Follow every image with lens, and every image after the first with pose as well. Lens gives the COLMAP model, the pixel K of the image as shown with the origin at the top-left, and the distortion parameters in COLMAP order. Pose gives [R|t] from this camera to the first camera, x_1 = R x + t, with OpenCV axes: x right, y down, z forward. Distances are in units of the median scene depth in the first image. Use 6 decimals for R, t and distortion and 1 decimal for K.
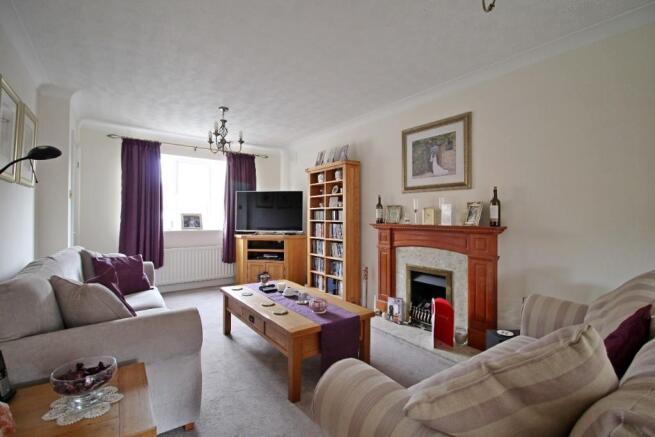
lens RADIAL K [[305.2, 0, 327.8], [0, 305.2, 217.3], [0, 0, 1]] dist [-0.017059, -0.005242]
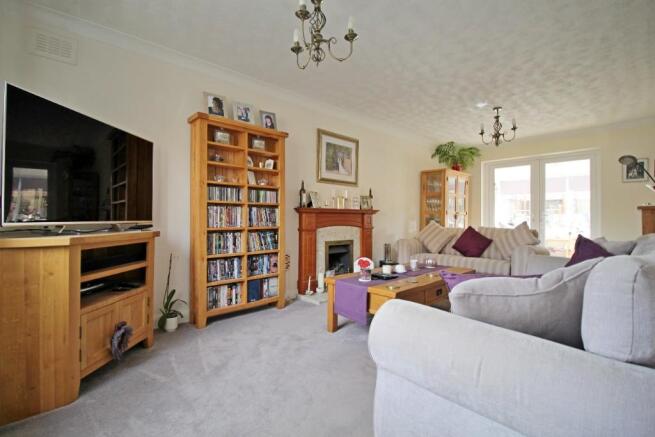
lens RADIAL K [[305.2, 0, 328.5], [0, 305.2, 216.3], [0, 0, 1]] dist [-0.017059, -0.005242]
pose [[-0.136147, -0.003535, 0.990682, -0.979900], [-0.009878, 0.999949, 0.002210, 0.052755], [-0.990639, -0.009485, -0.136175, 1.195791]]
